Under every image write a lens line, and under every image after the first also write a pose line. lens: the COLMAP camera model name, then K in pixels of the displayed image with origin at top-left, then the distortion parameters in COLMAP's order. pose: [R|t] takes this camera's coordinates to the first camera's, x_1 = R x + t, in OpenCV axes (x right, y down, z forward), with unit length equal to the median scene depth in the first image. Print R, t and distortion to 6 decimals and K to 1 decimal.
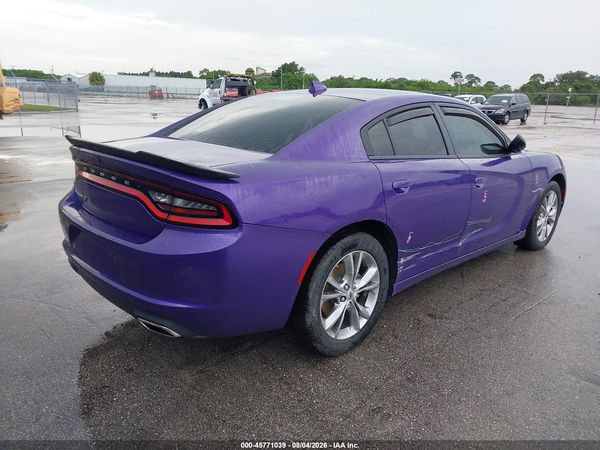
lens RADIAL K [[467.4, 0, 302.6], [0, 467.4, 227.6], [0, 0, 1]] dist [0.010733, -0.005936]
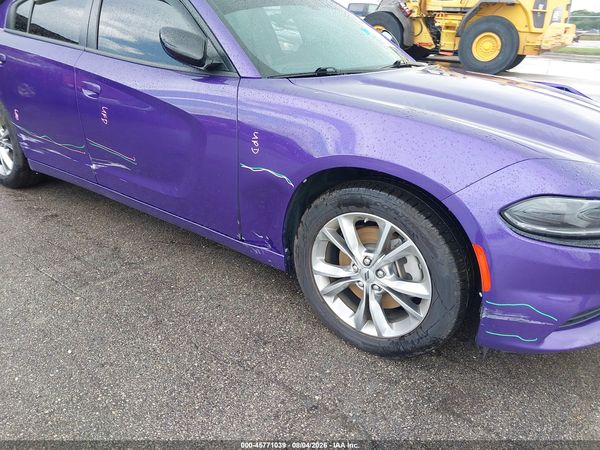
lens RADIAL K [[467.4, 0, 303.7], [0, 467.4, 223.0], [0, 0, 1]] dist [0.010733, -0.005936]
pose [[0.183603, 0.367755, -0.911617, 1.395742], [-0.294219, 0.905427, 0.306001, -0.270362], [0.937937, 0.212033, 0.274439, 1.370875]]
